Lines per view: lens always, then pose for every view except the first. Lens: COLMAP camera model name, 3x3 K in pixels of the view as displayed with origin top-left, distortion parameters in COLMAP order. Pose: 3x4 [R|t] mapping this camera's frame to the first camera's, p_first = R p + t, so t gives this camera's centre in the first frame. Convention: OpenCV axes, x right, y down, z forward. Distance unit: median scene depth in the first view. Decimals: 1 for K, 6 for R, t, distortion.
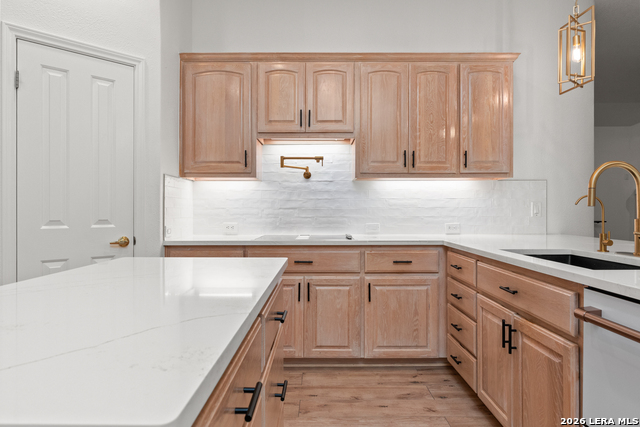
lens RADIAL K [[398.2, 0, 321.8], [0, 398.2, 211.5], [0, 0, 1]] dist [-0.000739, -0.006037]
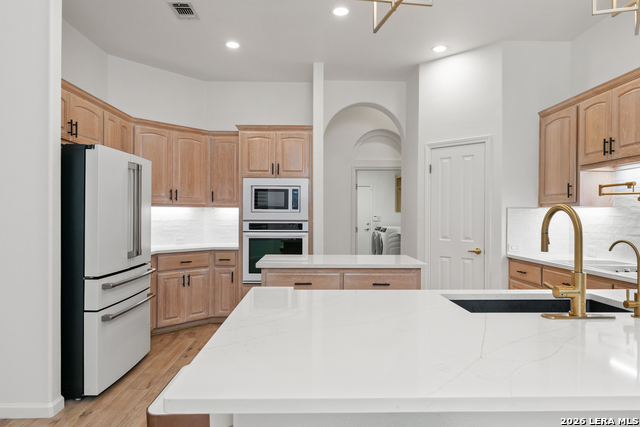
lens RADIAL K [[398.2, 0, 321.5], [0, 398.2, 216.0], [0, 0, 1]] dist [-0.000739, -0.006037]
pose [[0.031213, 0.001688, -0.999511, 0.924122], [-0.006572, 0.999977, 0.001483, -0.055616], [0.999491, 0.006523, 0.031223, 0.248226]]
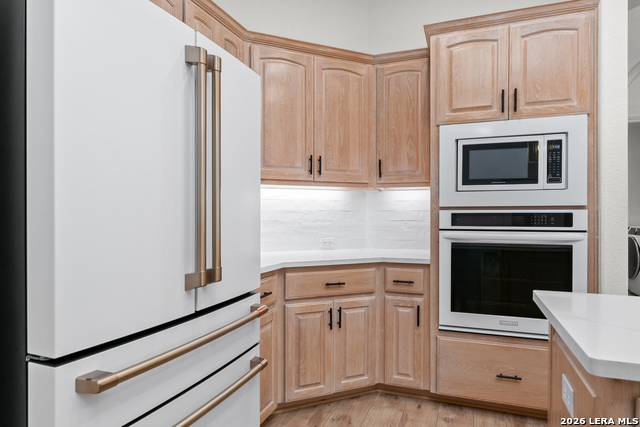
lens RADIAL K [[398.2, 0, 318.4], [0, 398.2, 218.5], [0, 0, 1]] dist [-0.000739, -0.006037]
pose [[-0.355357, 0.004358, -0.934721, 0.223016], [-0.002855, 0.999979, 0.005748, -0.018205], [0.934726, 0.004712, -0.355337, 0.054866]]
